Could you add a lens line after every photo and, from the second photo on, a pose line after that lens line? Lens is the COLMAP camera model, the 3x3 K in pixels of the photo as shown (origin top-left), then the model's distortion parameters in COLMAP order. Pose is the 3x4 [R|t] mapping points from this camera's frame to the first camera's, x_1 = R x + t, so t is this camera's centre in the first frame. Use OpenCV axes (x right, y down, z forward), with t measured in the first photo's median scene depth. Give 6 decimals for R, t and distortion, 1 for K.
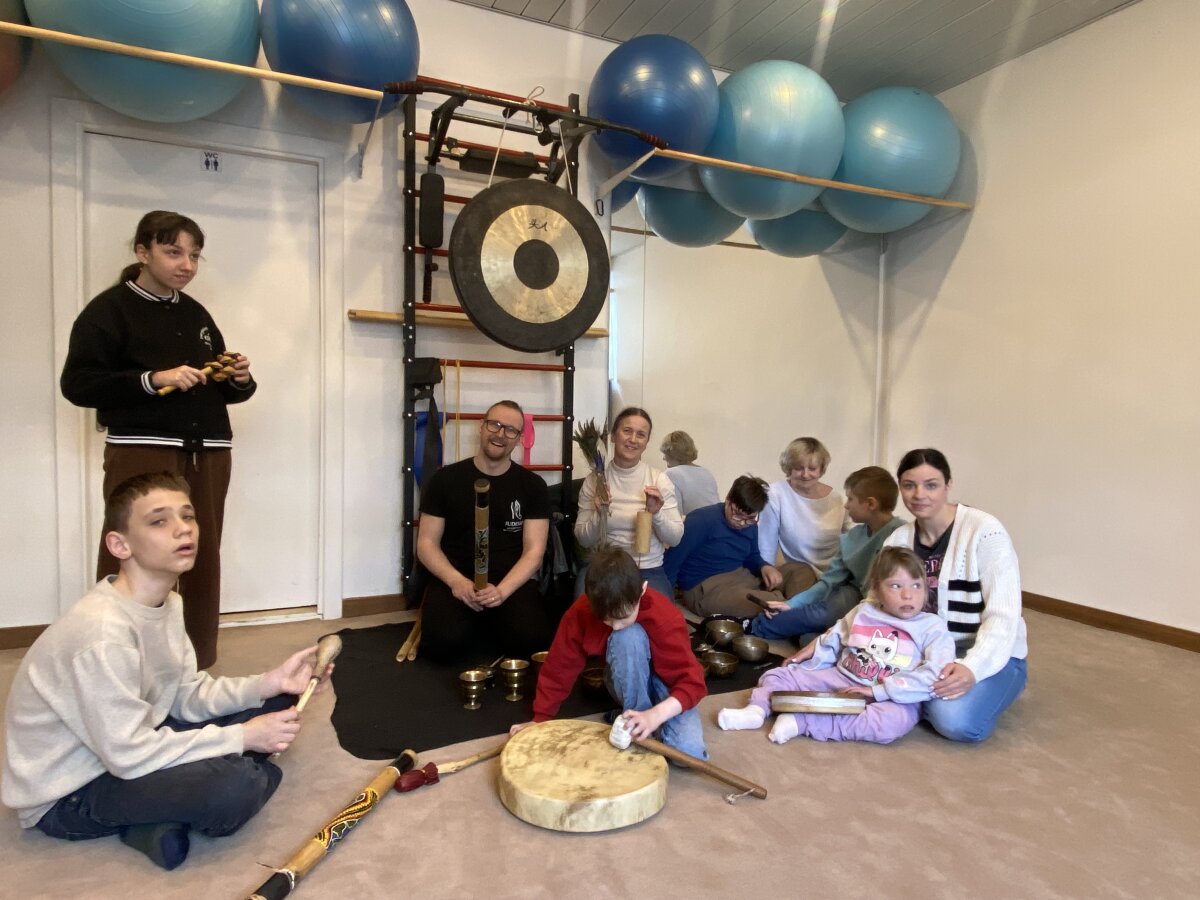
lens RADIAL K [[684.7, 0, 600.0], [0, 684.7, 450.0], [0, 0, 1]] dist [0.001066, 0.000529]
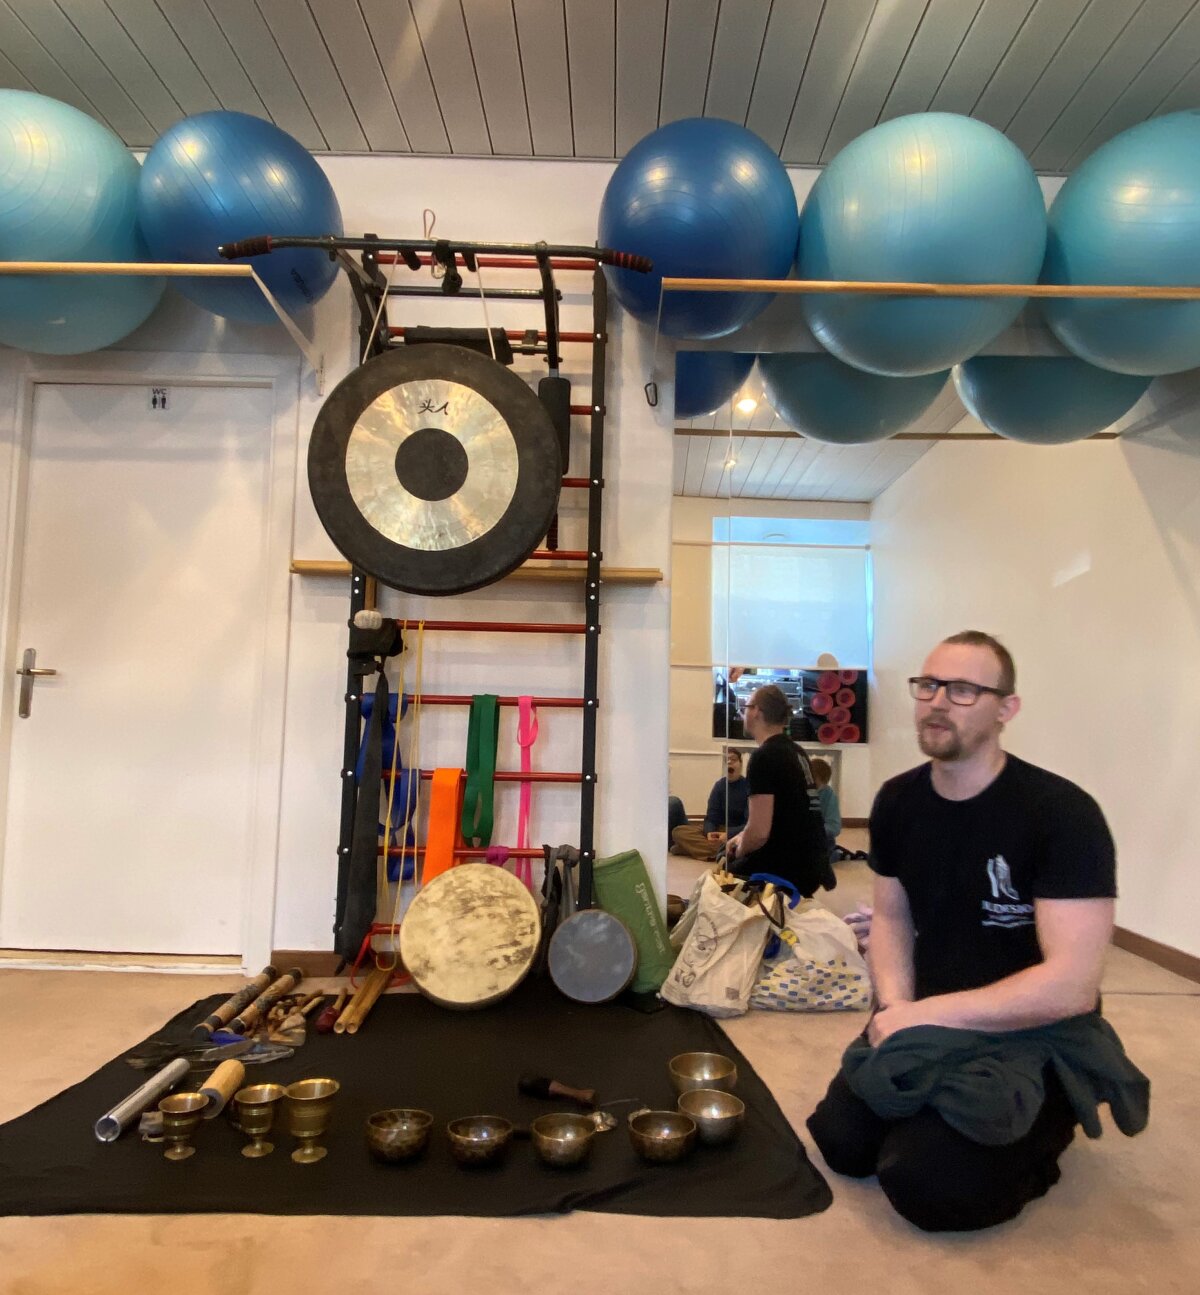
lens RADIAL K [[852.8, 0, 617.6], [0, 852.8, 665.5], [0, 0, 1]] dist [0.092407, -0.099496]
pose [[0.909754, -0.026190, -0.414322, 0.363622], [-0.030564, 0.991074, -0.129759, 0.026435], [0.414022, 0.130712, 0.900833, 0.290533]]
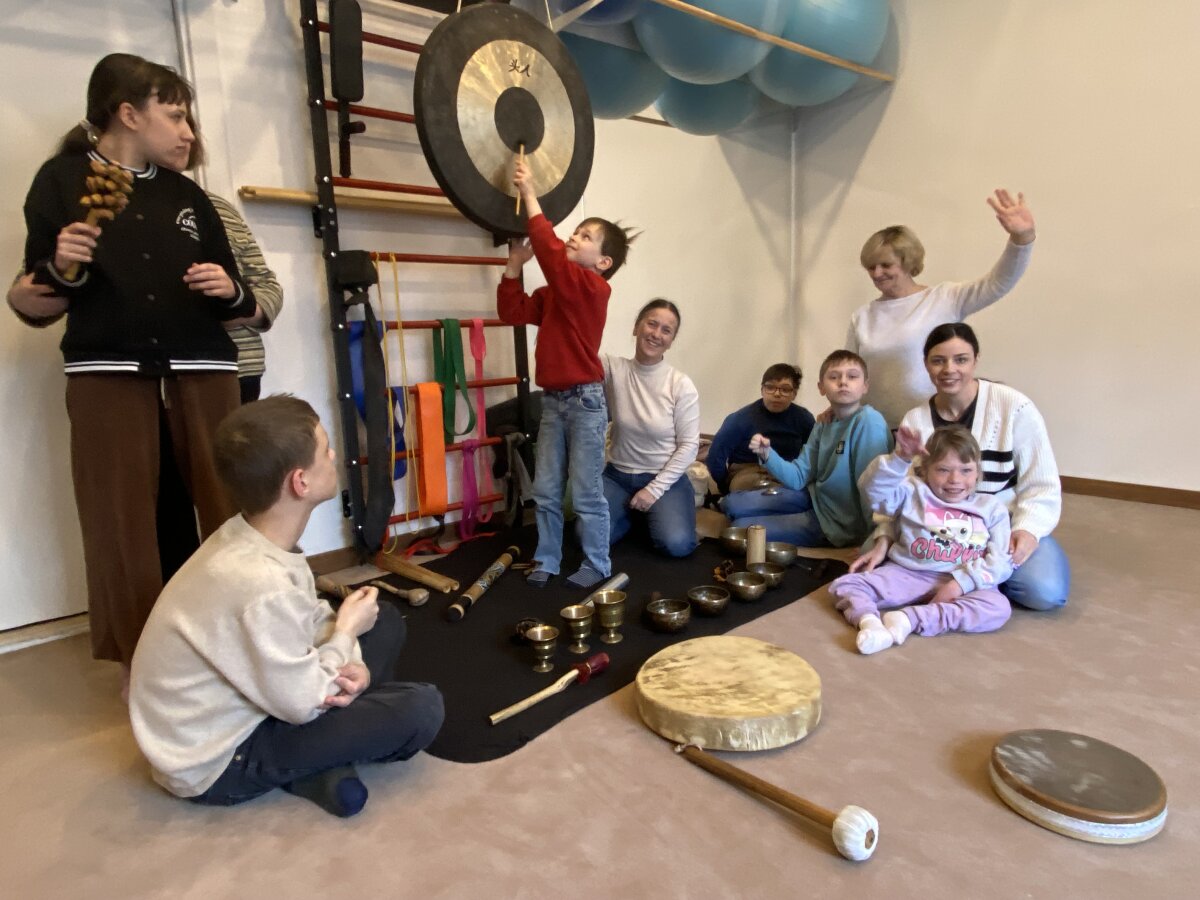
lens RADIAL K [[712.4, 0, 600.0], [0, 712.4, 450.0], [0, 0, 1]] dist [0.034278, -0.057410]
pose [[0.956428, -0.107432, 0.271486, -0.234561], [0.076528, 0.989577, 0.121991, 0.012344], [-0.281762, -0.095899, 0.954680, 0.122532]]
